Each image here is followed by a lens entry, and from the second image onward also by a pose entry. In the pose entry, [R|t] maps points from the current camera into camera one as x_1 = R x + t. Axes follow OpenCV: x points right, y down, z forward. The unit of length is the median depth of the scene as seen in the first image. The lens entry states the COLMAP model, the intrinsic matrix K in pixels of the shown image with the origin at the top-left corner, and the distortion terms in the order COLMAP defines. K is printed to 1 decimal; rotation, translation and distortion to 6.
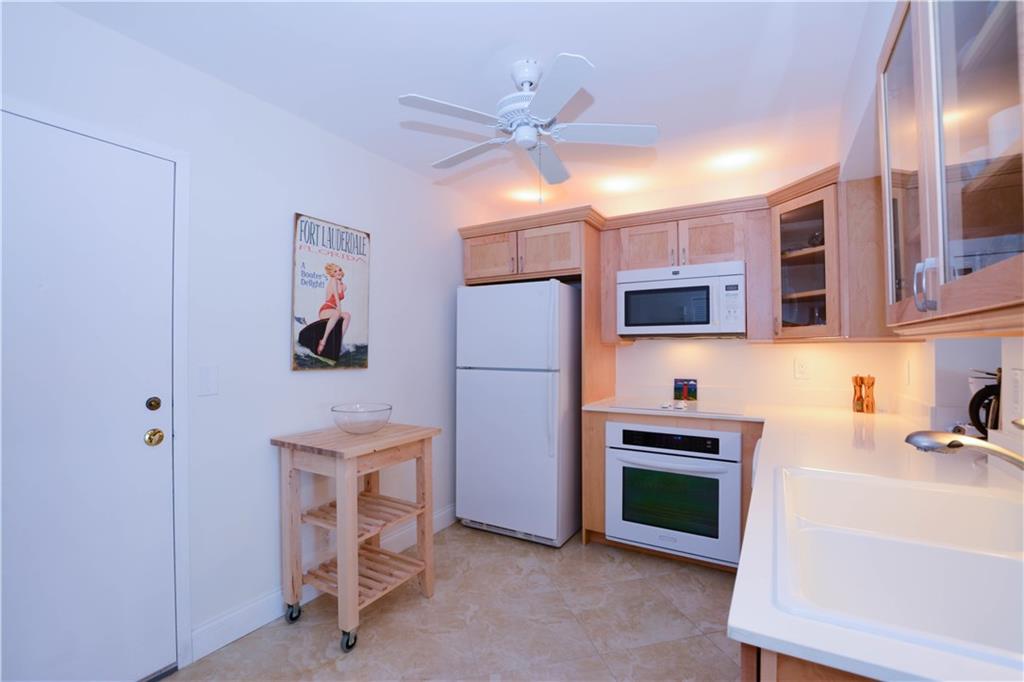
lens RADIAL K [[440.0, 0, 502.2], [0, 440.0, 343.1], [0, 0, 1]] dist [-0.014649, 0.001364]
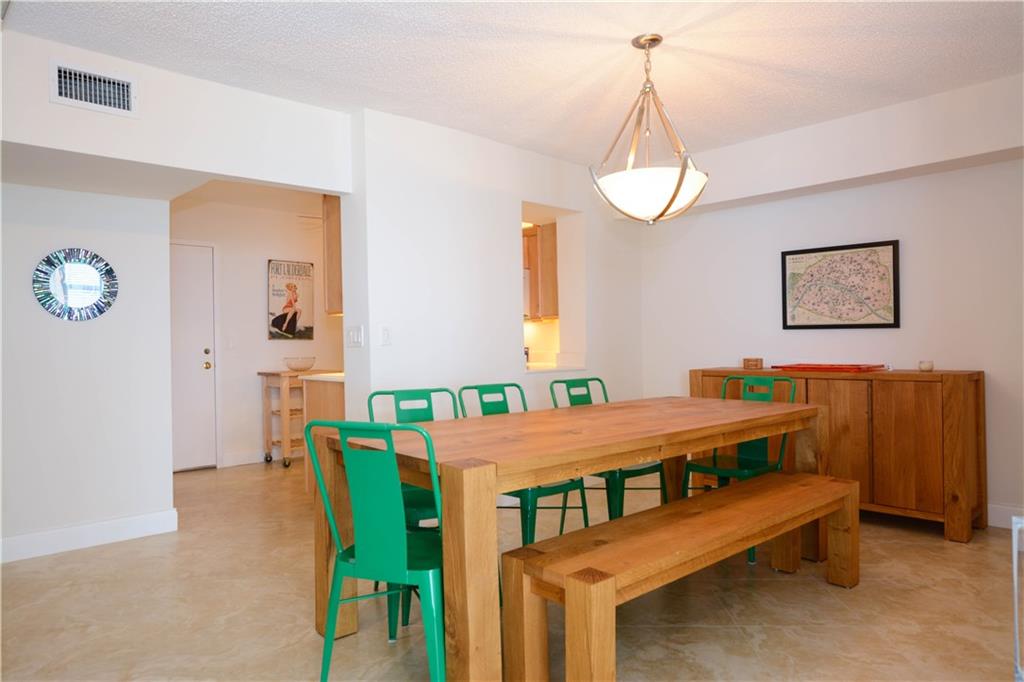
lens RADIAL K [[675.4, 0, 515.2], [0, 675.4, 341.3], [0, 0, 1]] dist [0.009804, 0.001037]
pose [[0.961040, -0.011902, -0.276153, 1.351132], [0.015006, 0.999846, 0.009132, 0.055507], [0.276001, -0.012920, 0.961070, -1.533001]]
